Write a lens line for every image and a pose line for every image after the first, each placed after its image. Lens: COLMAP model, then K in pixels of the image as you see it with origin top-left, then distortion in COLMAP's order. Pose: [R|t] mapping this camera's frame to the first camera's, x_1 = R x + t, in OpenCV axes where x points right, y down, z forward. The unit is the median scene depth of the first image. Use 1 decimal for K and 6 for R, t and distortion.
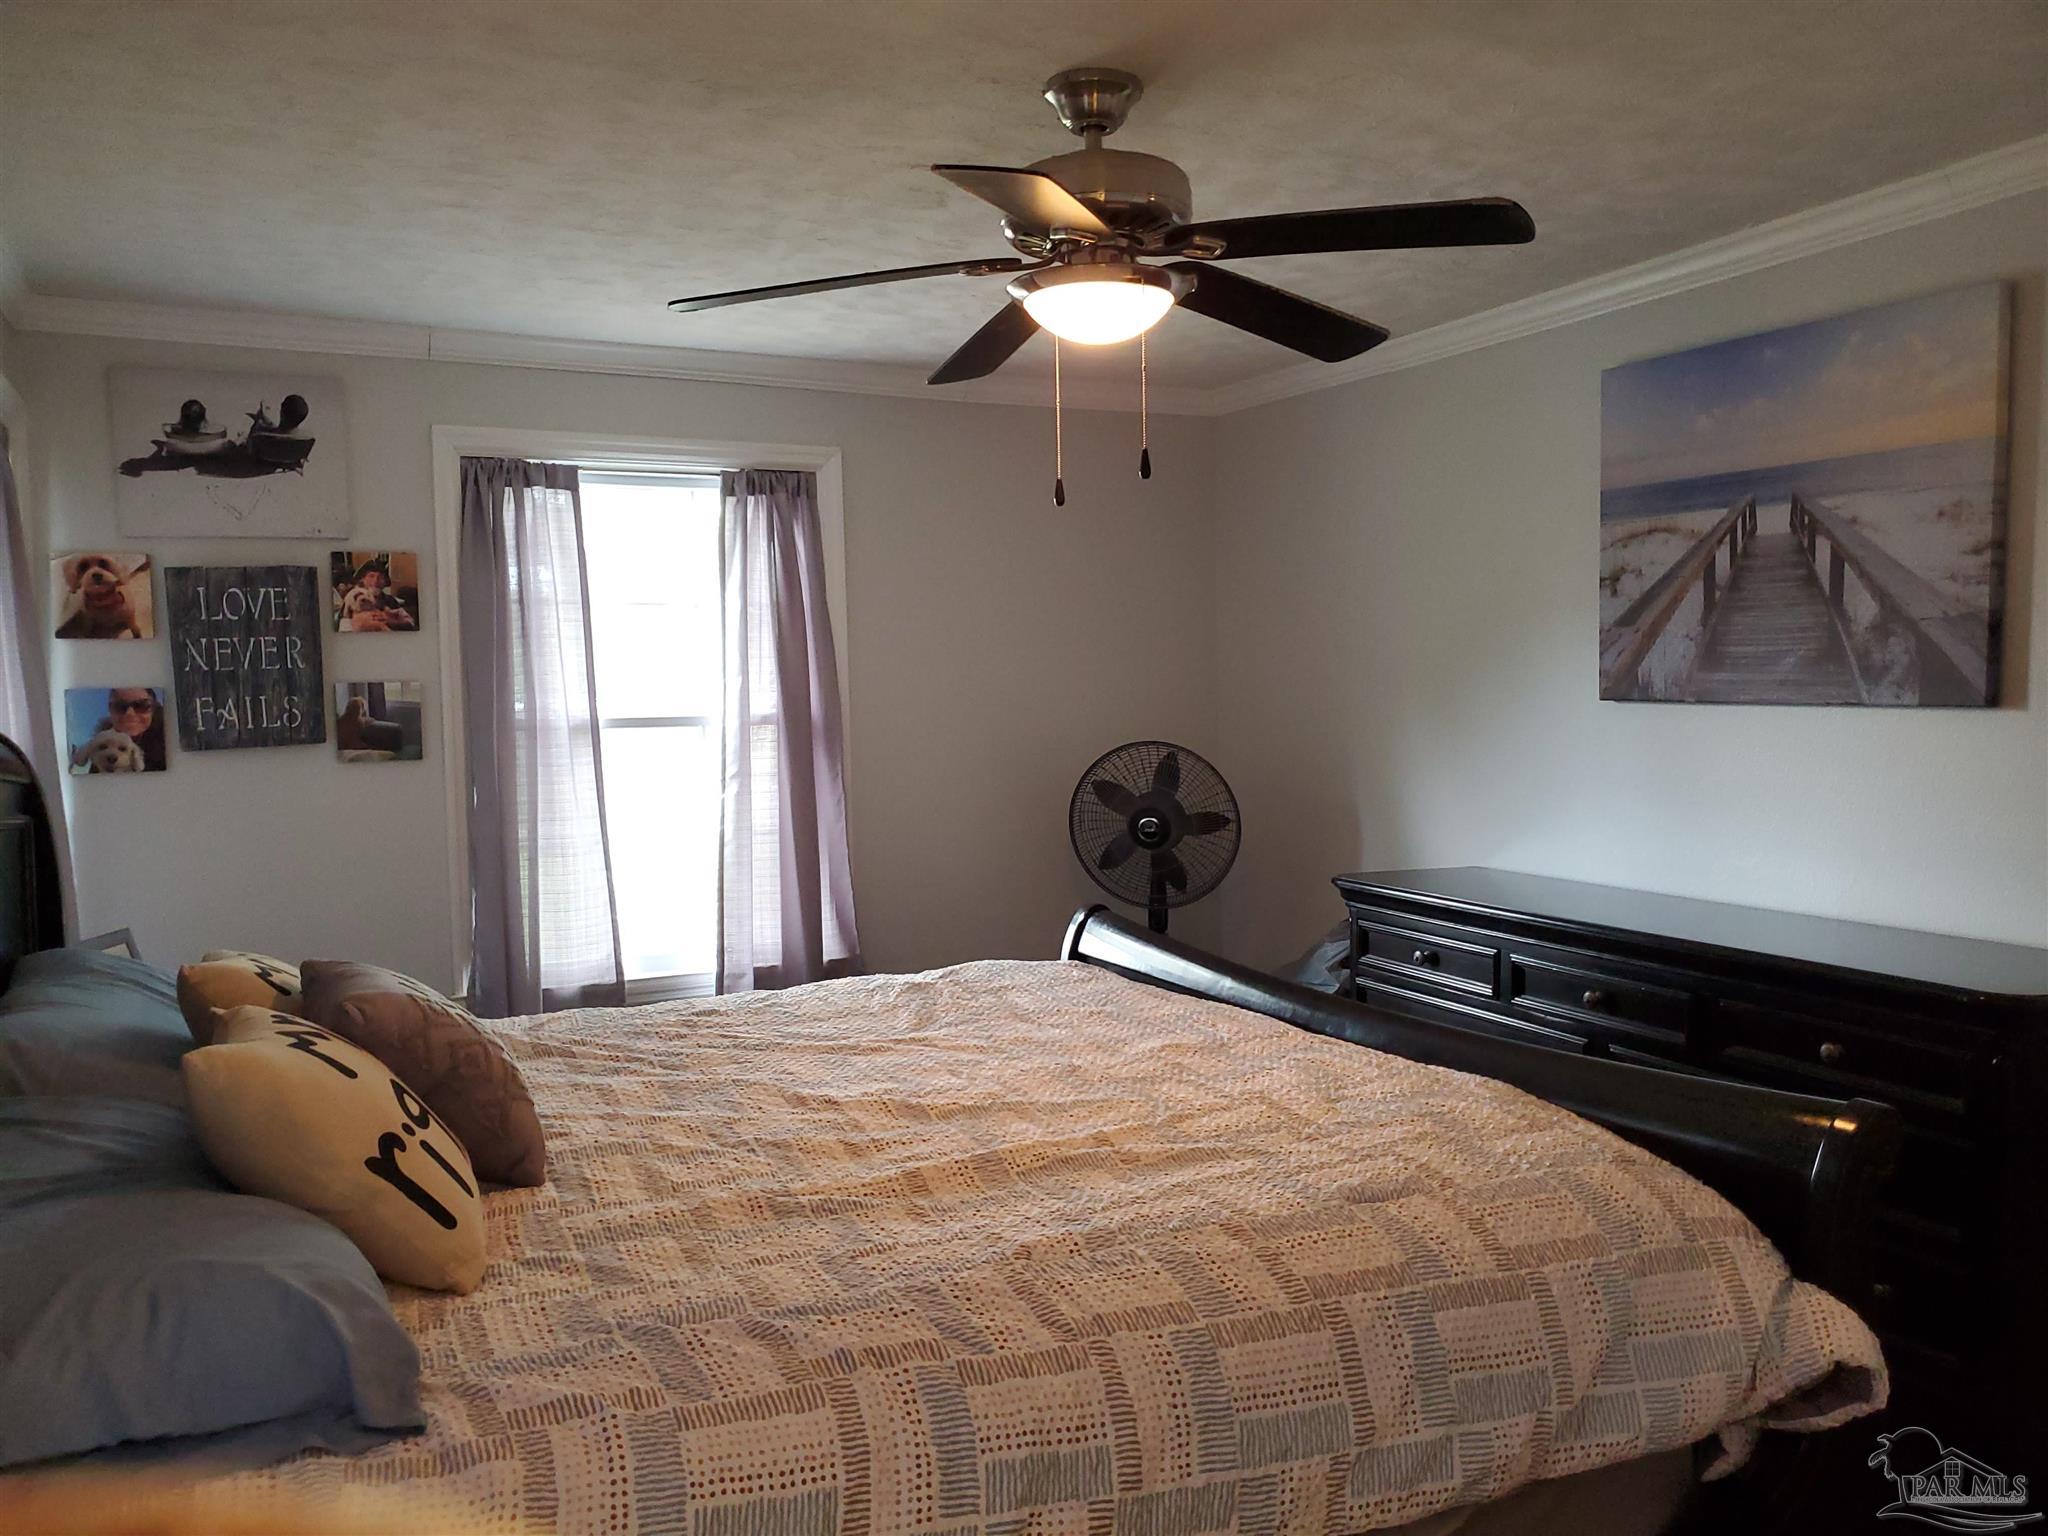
lens RADIAL K [[1611.6, 0, 1012.1], [0, 1611.6, 779.4], [0, 0, 1]] dist [0.001755, 0.024787]
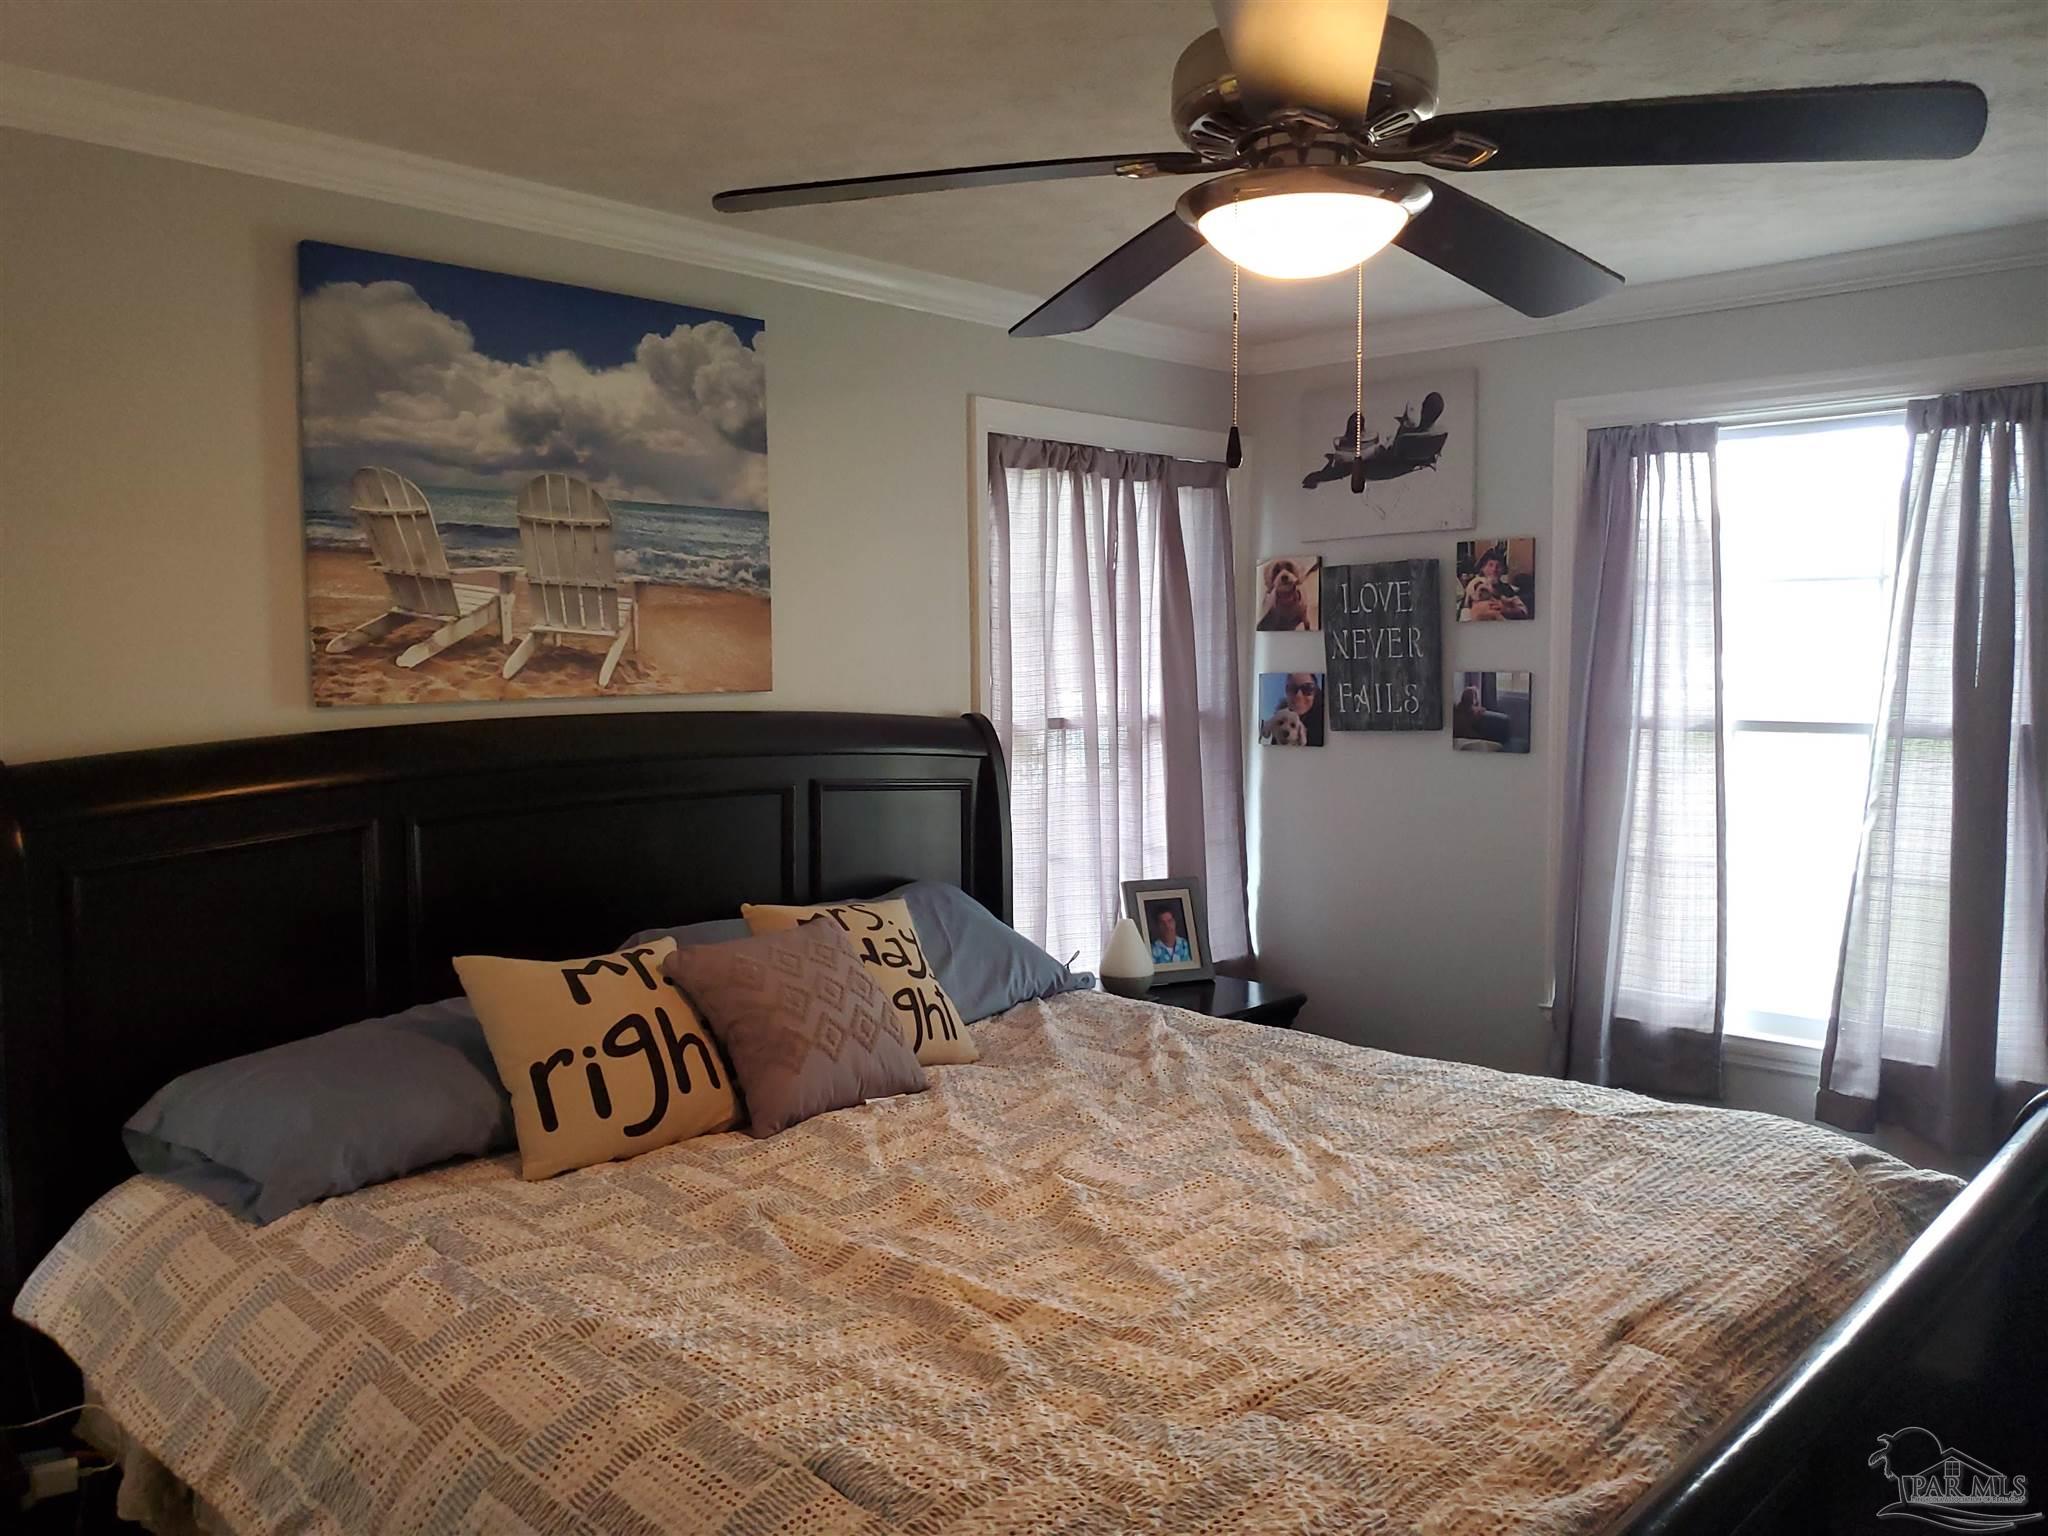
lens RADIAL K [[1611.6, 0, 1013.4], [0, 1611.6, 762.2], [0, 0, 1]] dist [0.001755, 0.024787]
pose [[0.341208, 0.085481, -0.936093, 0.458270], [-0.049964, 0.996098, 0.072749, -0.065472], [0.938659, 0.021948, 0.344147, 0.404336]]
